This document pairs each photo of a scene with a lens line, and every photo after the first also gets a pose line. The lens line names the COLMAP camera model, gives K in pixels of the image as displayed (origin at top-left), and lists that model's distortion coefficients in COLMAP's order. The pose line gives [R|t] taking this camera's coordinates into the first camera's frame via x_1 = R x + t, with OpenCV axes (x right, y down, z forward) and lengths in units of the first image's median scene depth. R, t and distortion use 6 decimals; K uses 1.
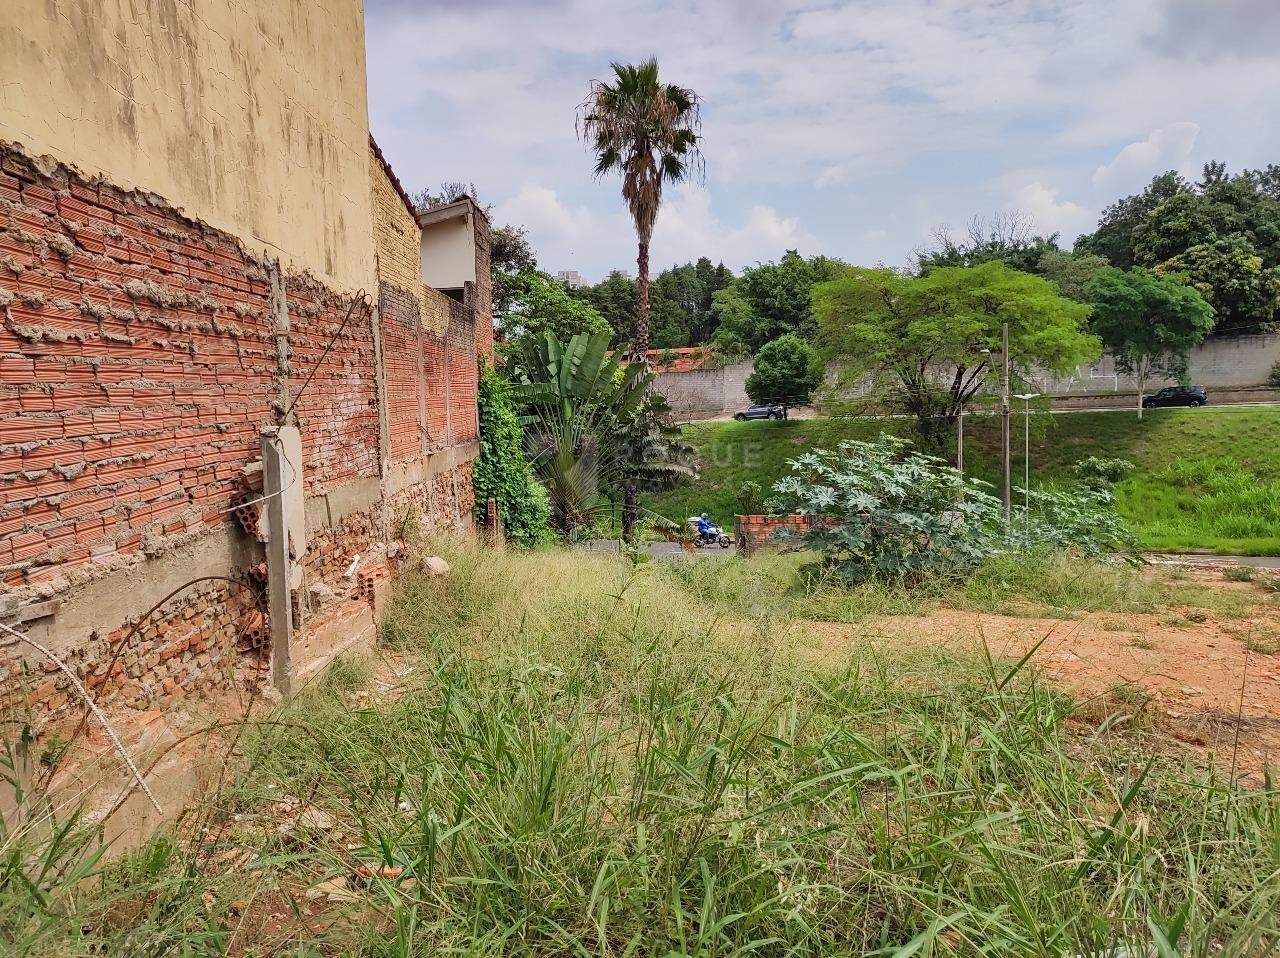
lens RADIAL K [[941.0, 0, 631.3], [0, 941.0, 497.8], [0, 0, 1]] dist [0.025371, -0.020228]
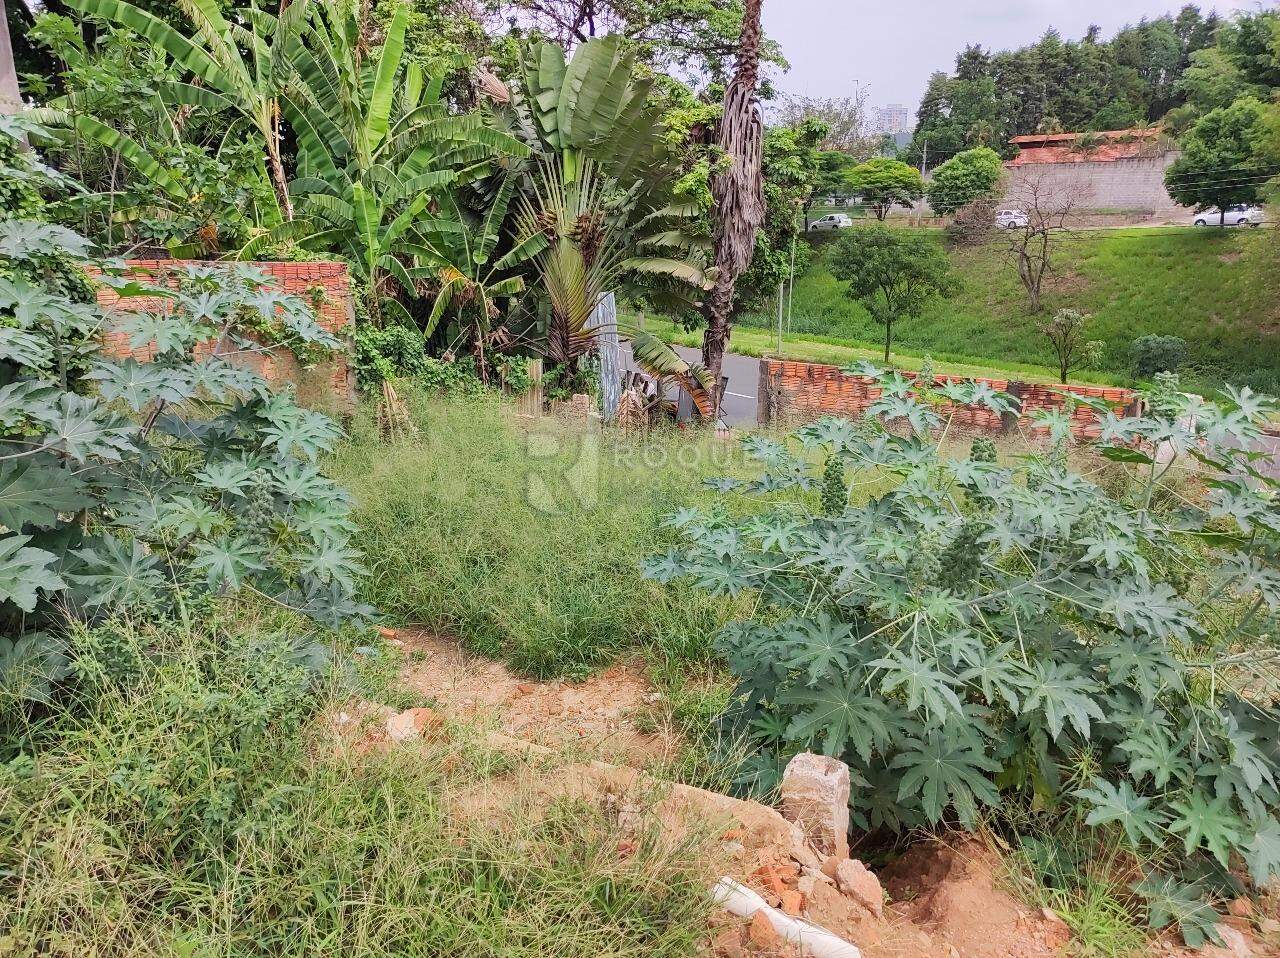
lens RADIAL K [[941.0, 0, 632.9], [0, 941.0, 478.1], [0, 0, 1]] dist [0.025371, -0.020228]
pose [[0.892180, 0.148935, -0.426419, 0.256494], [-0.071135, 0.978623, 0.192970, -0.013063], [0.446043, -0.141831, 0.883702, 0.388114]]
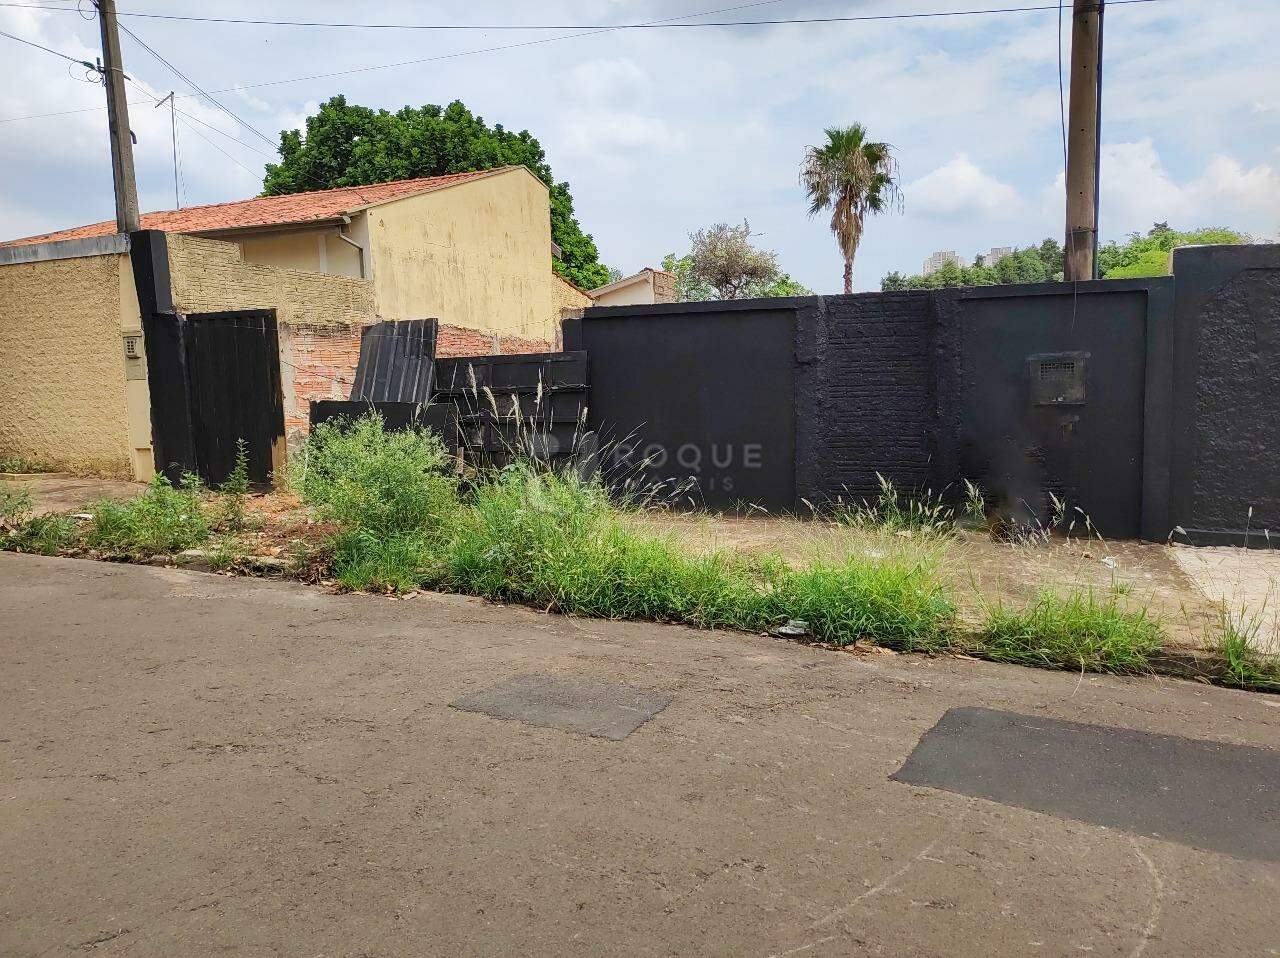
lens RADIAL K [[941.0, 0, 635.0], [0, 941.0, 508.4], [0, 0, 1]] dist [0.025371, -0.020228]
pose [[0.926623, 0.041573, -0.373686, 0.246428], [-0.032722, 0.999014, 0.030001, 0.041057], [0.374564, -0.015572, 0.927070, -0.336756]]
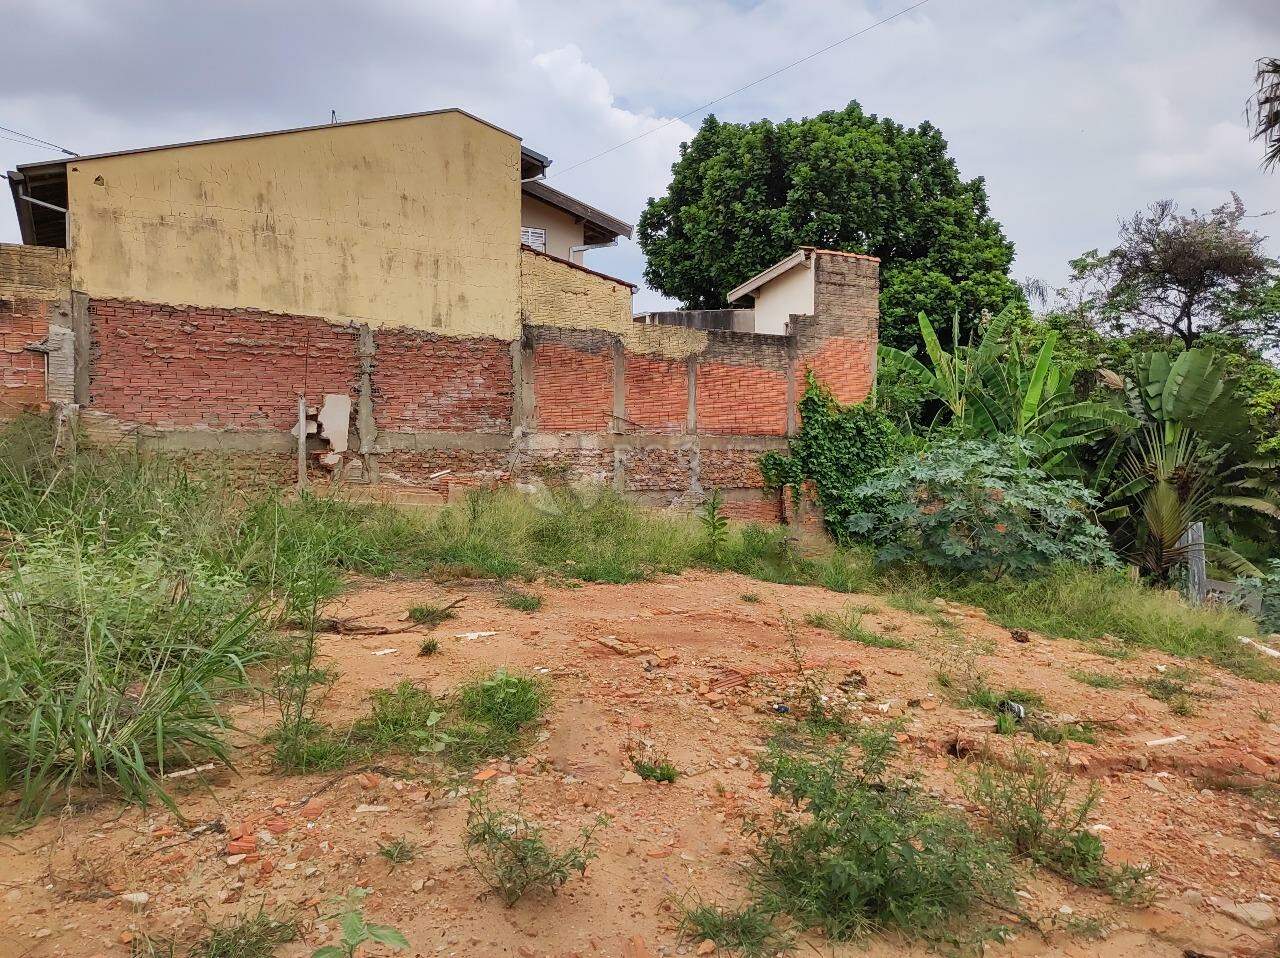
lens RADIAL K [[941.0, 0, 643.4], [0, 941.0, 484.6], [0, 0, 1]] dist [0.025371, -0.020228]
pose [[0.523519, 0.064721, -0.849552, 0.411776], [-0.116457, 0.993188, 0.003900, 0.009610], [0.844018, 0.096895, 0.527490, 0.087786]]
